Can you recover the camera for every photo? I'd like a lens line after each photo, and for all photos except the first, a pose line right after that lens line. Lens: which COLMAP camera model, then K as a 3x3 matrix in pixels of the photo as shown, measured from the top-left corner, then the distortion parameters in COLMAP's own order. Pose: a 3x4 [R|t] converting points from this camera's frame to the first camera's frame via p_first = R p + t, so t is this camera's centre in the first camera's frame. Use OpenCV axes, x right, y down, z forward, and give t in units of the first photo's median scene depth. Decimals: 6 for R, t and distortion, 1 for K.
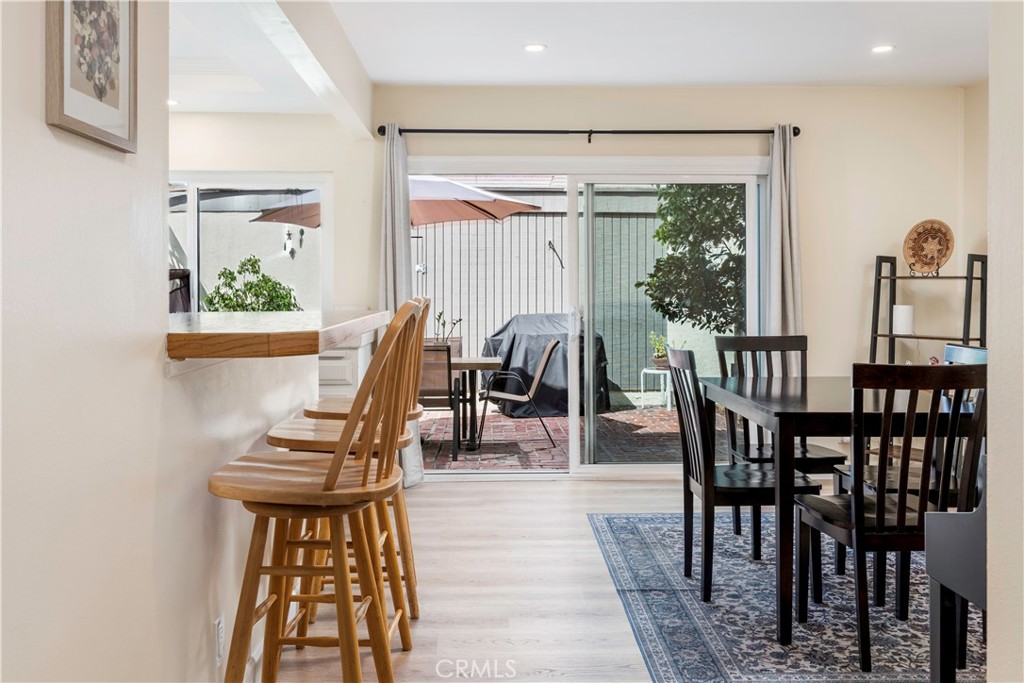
lens RADIAL K [[926.4, 0, 510.8], [0, 926.4, 292.4], [0, 0, 1]] dist [0.055018, 0.000357]
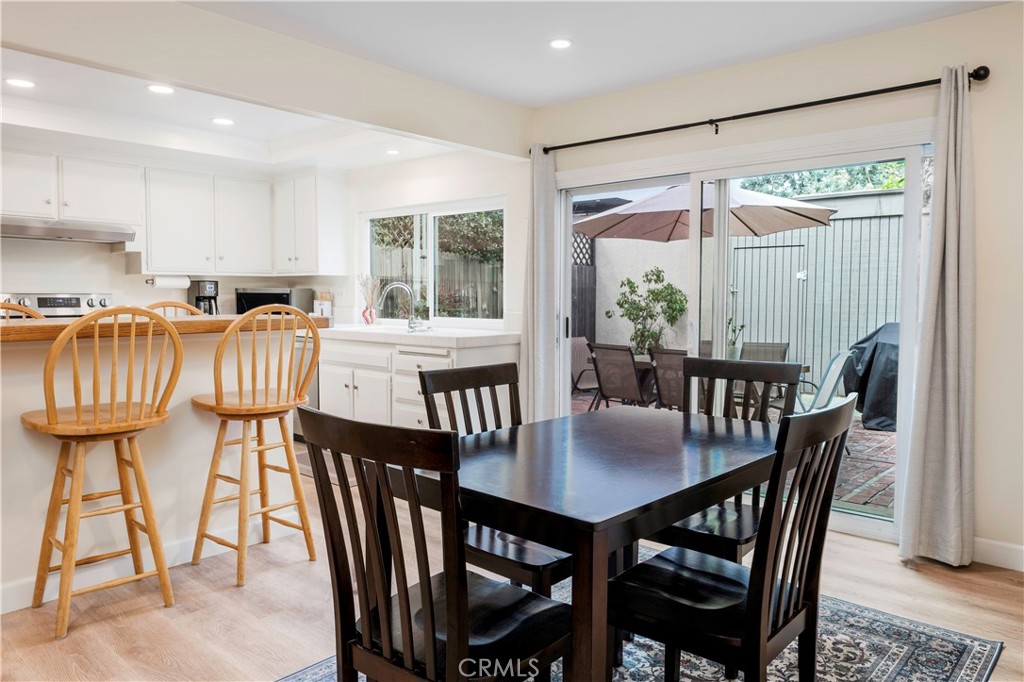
lens RADIAL K [[711.1, 0, 512.9], [0, 711.1, 333.4], [0, 0, 1]] dist [0.000359, 0.000742]
pose [[0.725485, 0.039455, -0.687106, 0.425942], [-0.003762, 0.998568, 0.053367, -0.004328], [0.688228, -0.036132, 0.724594, 0.360113]]
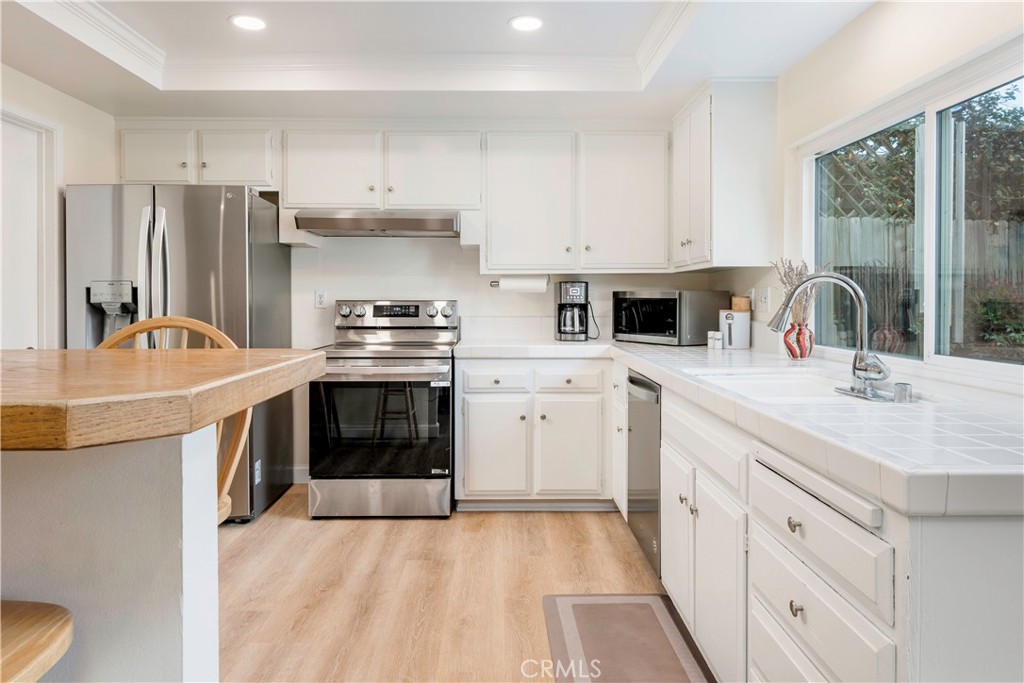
lens RADIAL K [[634.7, 0, 508.2], [0, 634.7, 303.8], [0, 0, 1]] dist [0.000673, 0.000365]
pose [[-0.015123, 0.007422, -0.999858, 0.034471], [0.000740, 0.999972, 0.007412, -0.005732], [0.999885, -0.000628, -0.015128, 0.761995]]
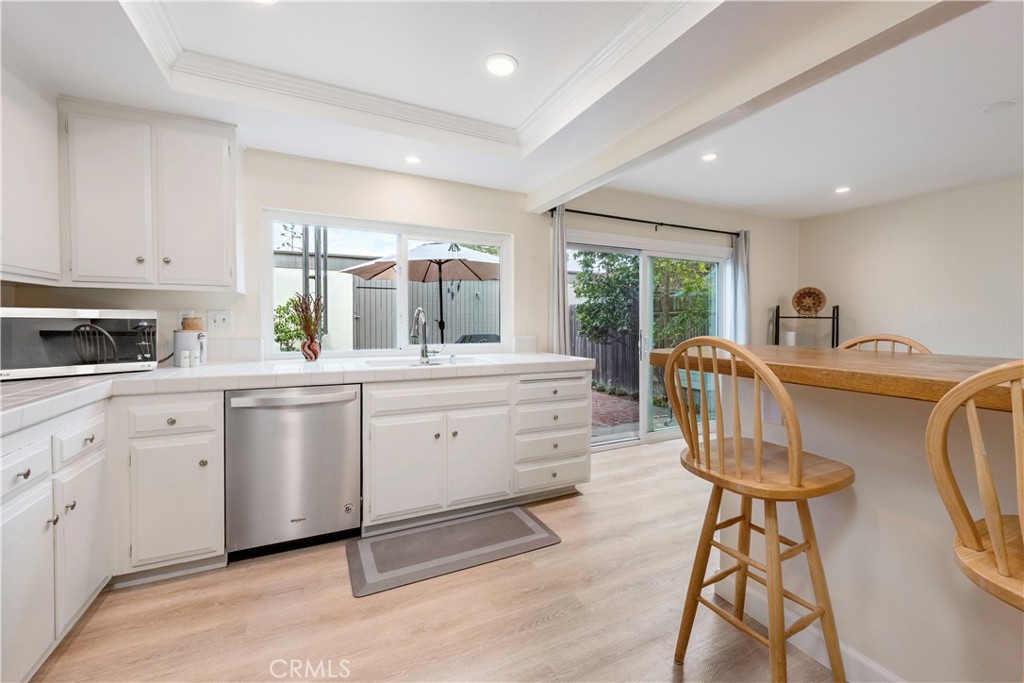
lens RADIAL K [[414.4, 0, 513.2], [0, 414.4, 324.6], [0, 0, 1]] dist [0.007023, 0.000031]
pose [[0.912651, -0.000055, 0.408740, -0.429787], [-0.003998, 0.999951, 0.009061, -0.006161], [-0.408720, -0.009904, 0.912606, 0.448072]]
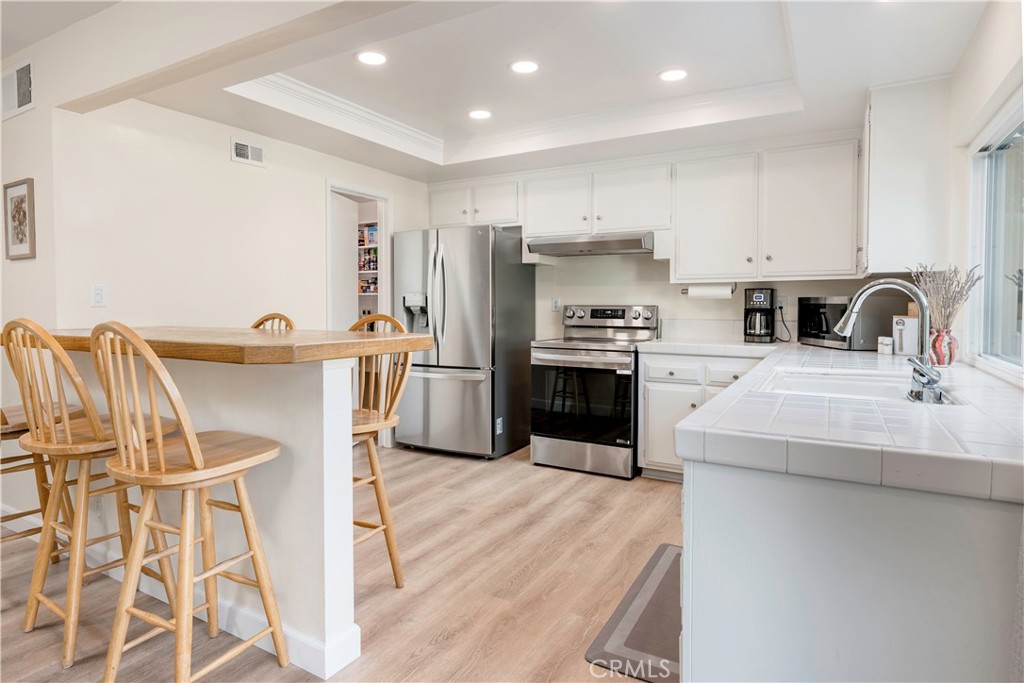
lens RADIAL K [[567.2, 0, 508.2], [0, 567.2, 320.0], [0, 0, 1]] dist [-0.000367, 0.000024]
pose [[-0.526152, 0.022572, -0.850091, 0.076682], [-0.001061, 0.999629, 0.027199, -0.005374], [0.850390, 0.015213, -0.525933, 0.922187]]
